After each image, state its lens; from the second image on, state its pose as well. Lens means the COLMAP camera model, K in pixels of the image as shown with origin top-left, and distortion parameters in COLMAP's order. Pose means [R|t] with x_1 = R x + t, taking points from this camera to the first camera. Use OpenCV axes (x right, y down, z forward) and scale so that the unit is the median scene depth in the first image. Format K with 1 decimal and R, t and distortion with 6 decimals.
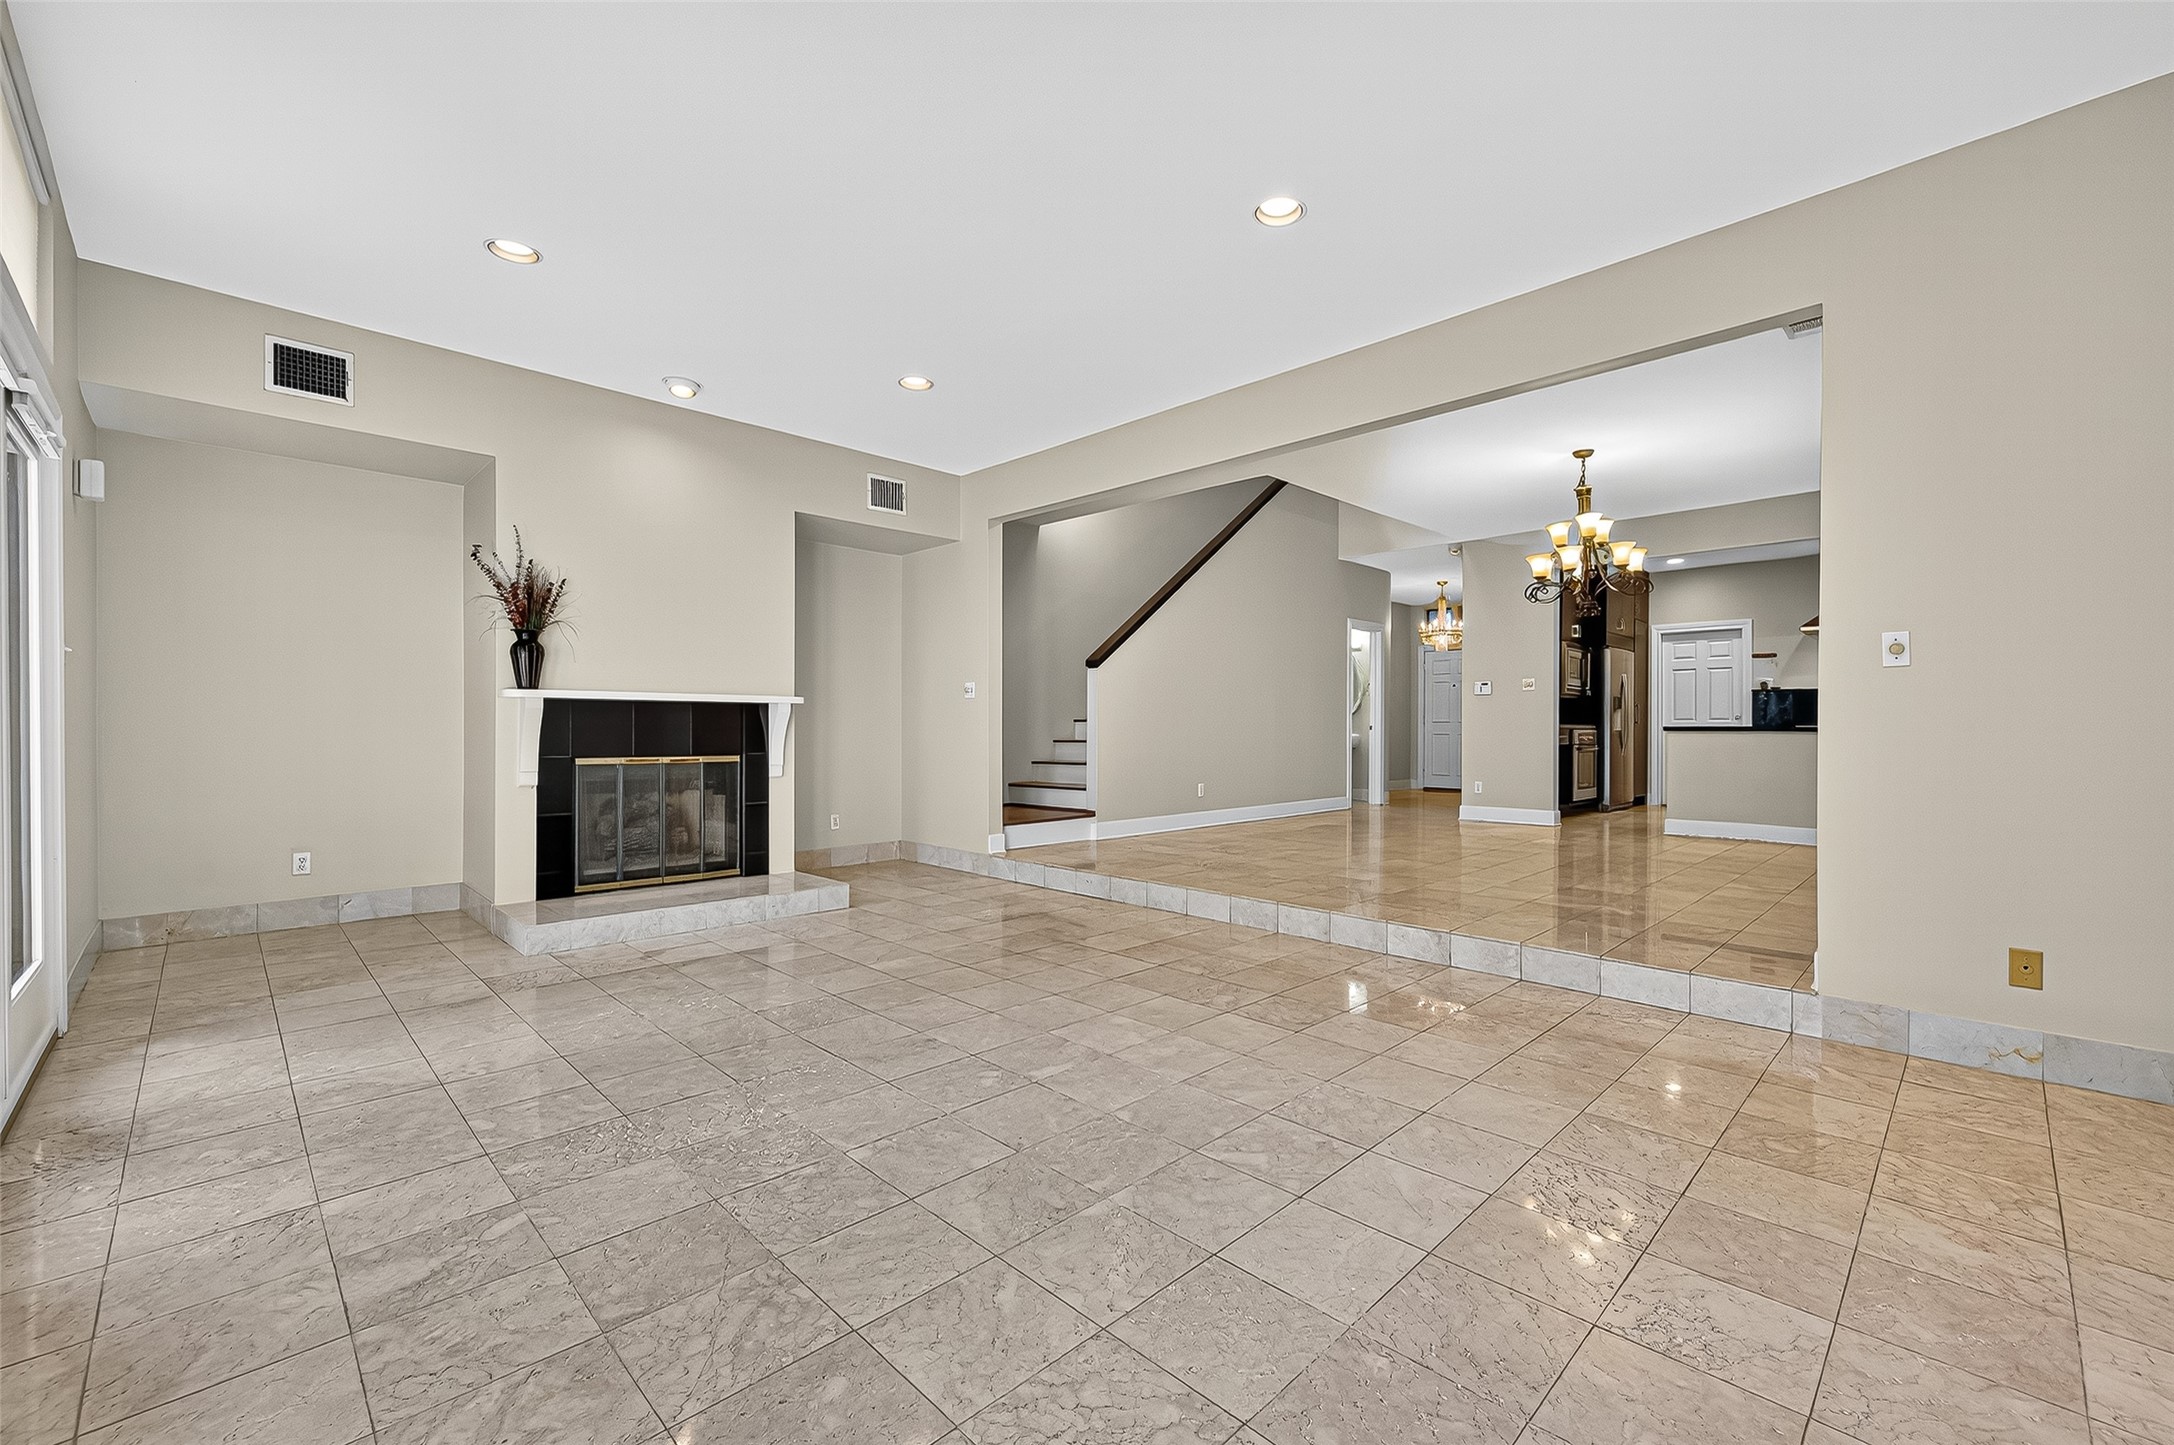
lens RADIAL K [[877.6, 0, 1092.6], [0, 877.6, 719.2], [0, 0, 1]] dist [0.002423, 0.000511]
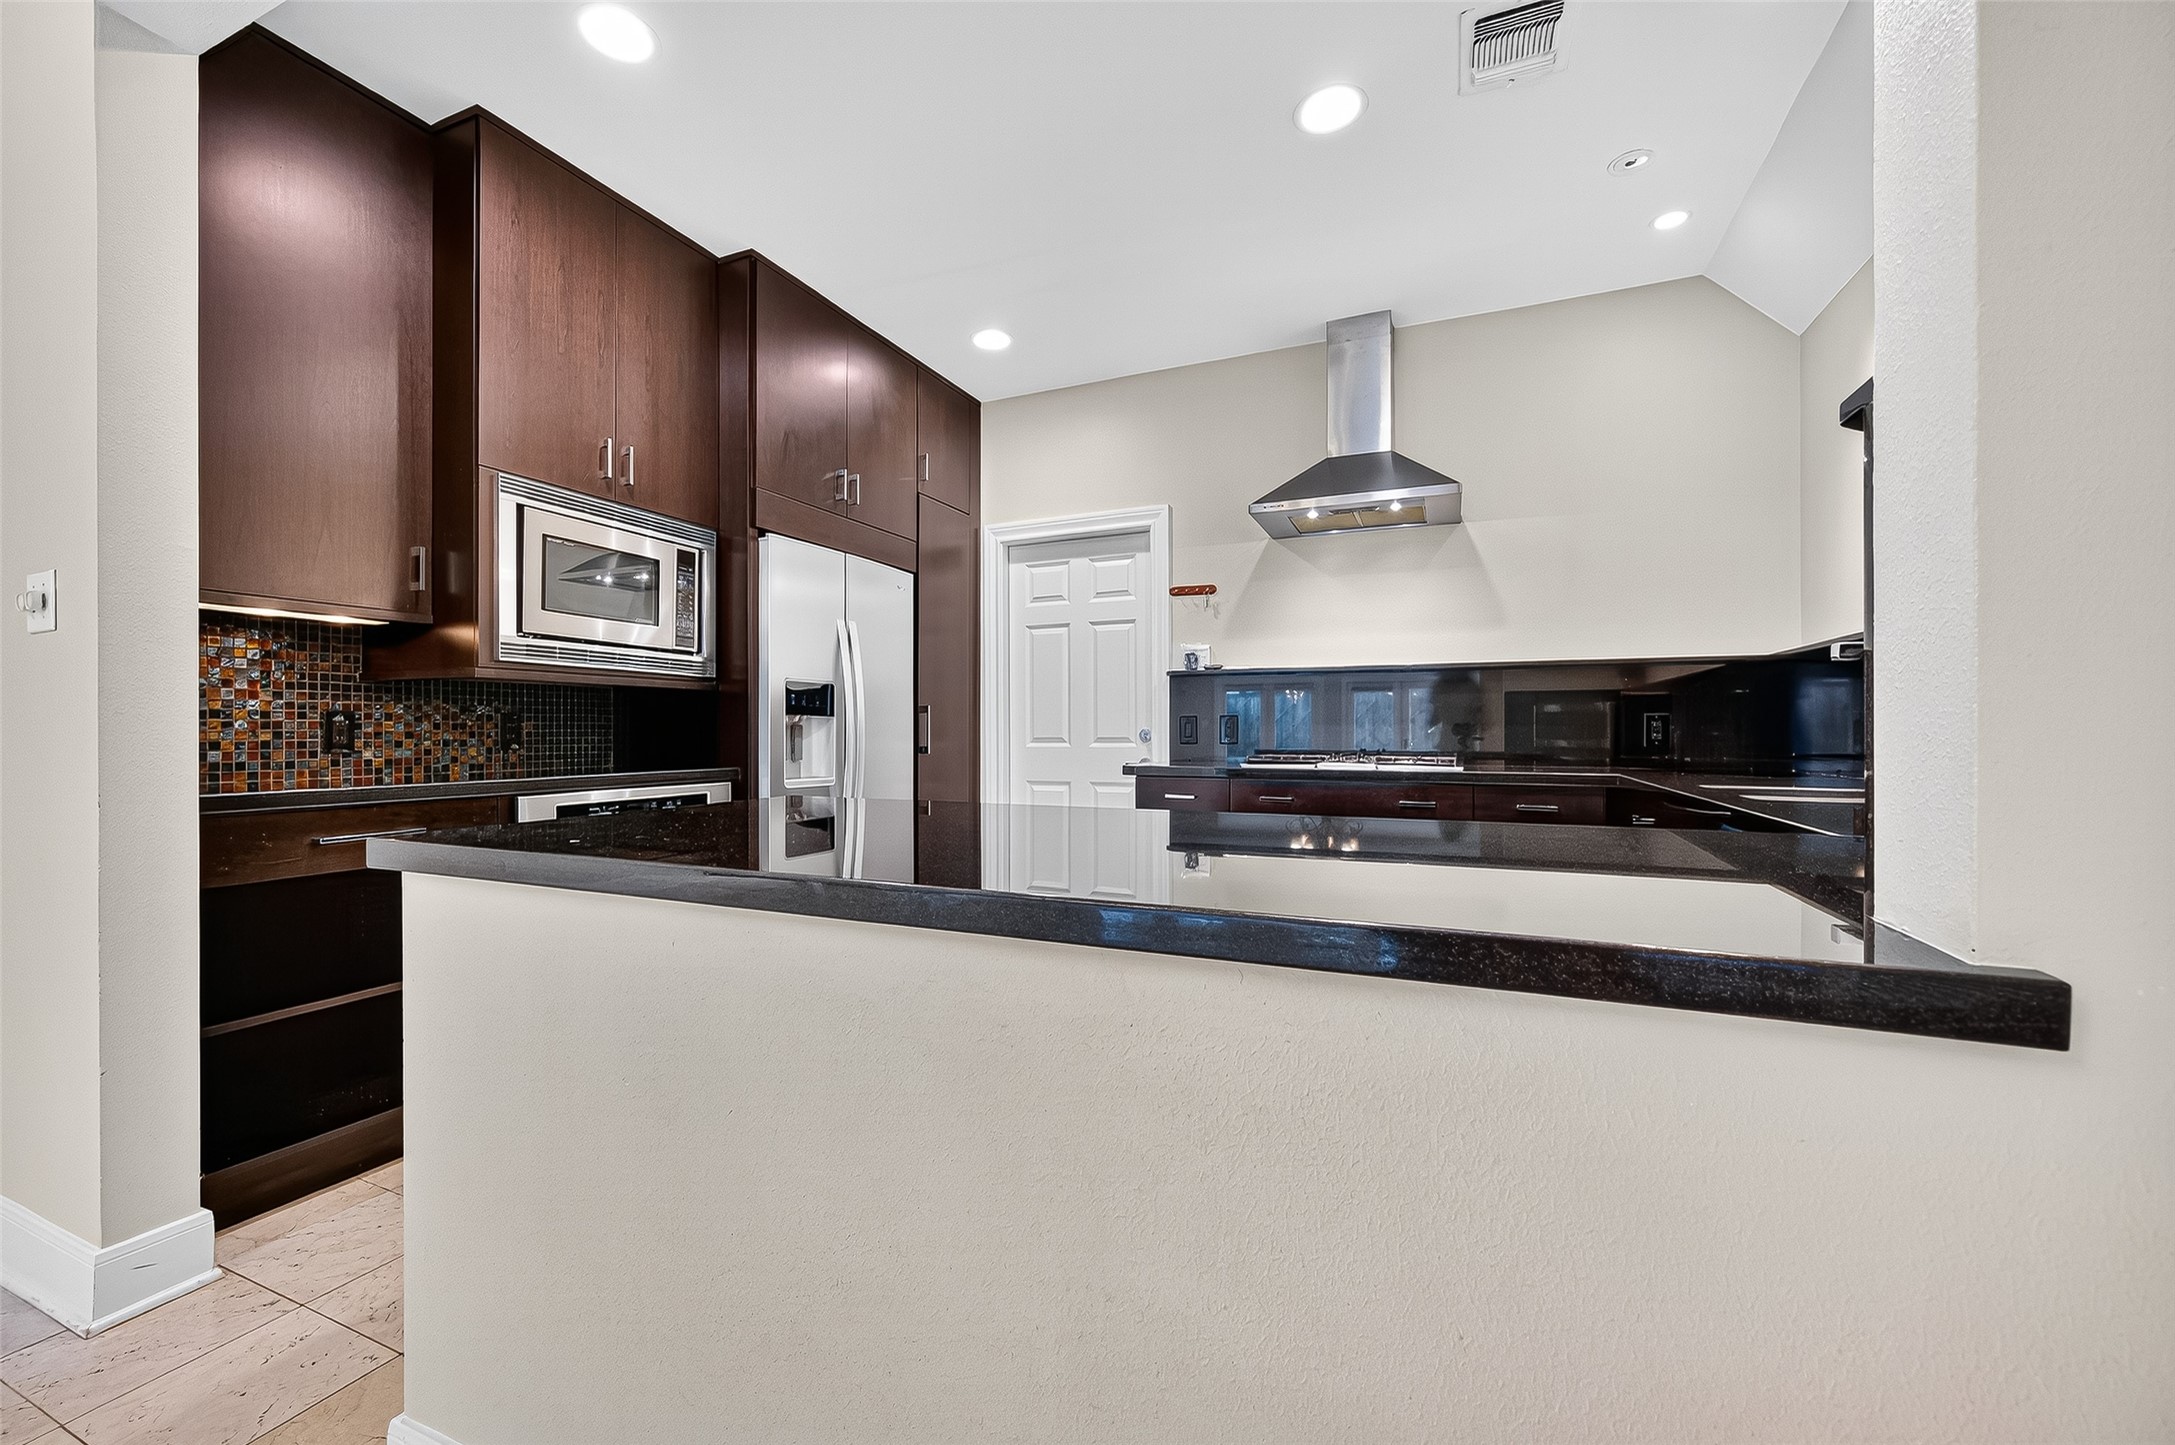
lens RADIAL K [[878.0, 0, 1063.1], [0, 878.0, 731.5], [0, 0, 1]] dist [0.002423, 0.000511]
pose [[0.926354, -0.006257, 0.376603, 0.554946], [0.006104, 0.999980, 0.001601, -0.007682], [-0.376605, 0.000815, 0.926373, 0.645332]]
